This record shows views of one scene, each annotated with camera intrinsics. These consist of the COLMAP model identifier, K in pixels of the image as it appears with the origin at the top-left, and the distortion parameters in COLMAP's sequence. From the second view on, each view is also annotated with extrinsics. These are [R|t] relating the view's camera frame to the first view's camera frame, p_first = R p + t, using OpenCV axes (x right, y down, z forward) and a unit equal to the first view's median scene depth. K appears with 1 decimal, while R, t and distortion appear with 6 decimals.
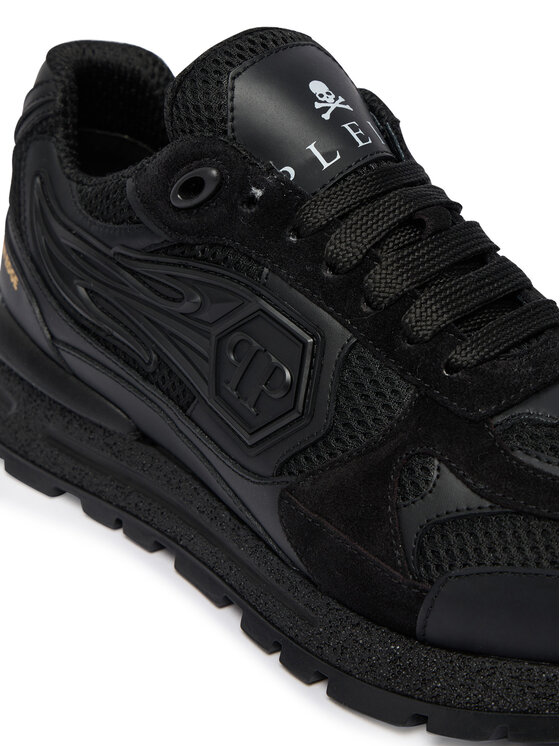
lens RADIAL K [[1733.0, 0, 277.0], [0, 1733.0, 372.3], [0, 0, 1]] dist [-0.135807, 0.000000]
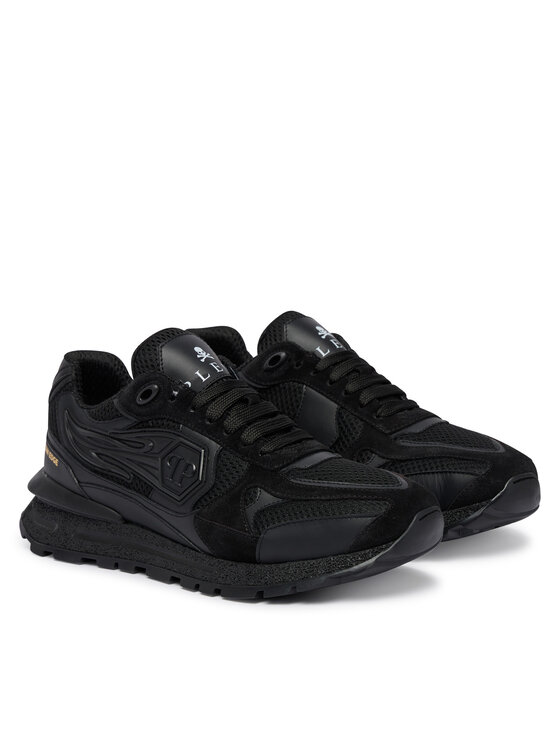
lens RADIAL K [[2192.3, 0, 280.8], [0, 2192.3, 373.6], [0, 0, 1]] dist [0.171193, 0.000000]
pose [[0.994910, -0.060378, 0.080672, -0.104748], [0.079657, 0.961582, -0.262705, 0.645172], [-0.061711, 0.267794, 0.961498, -1.814792]]
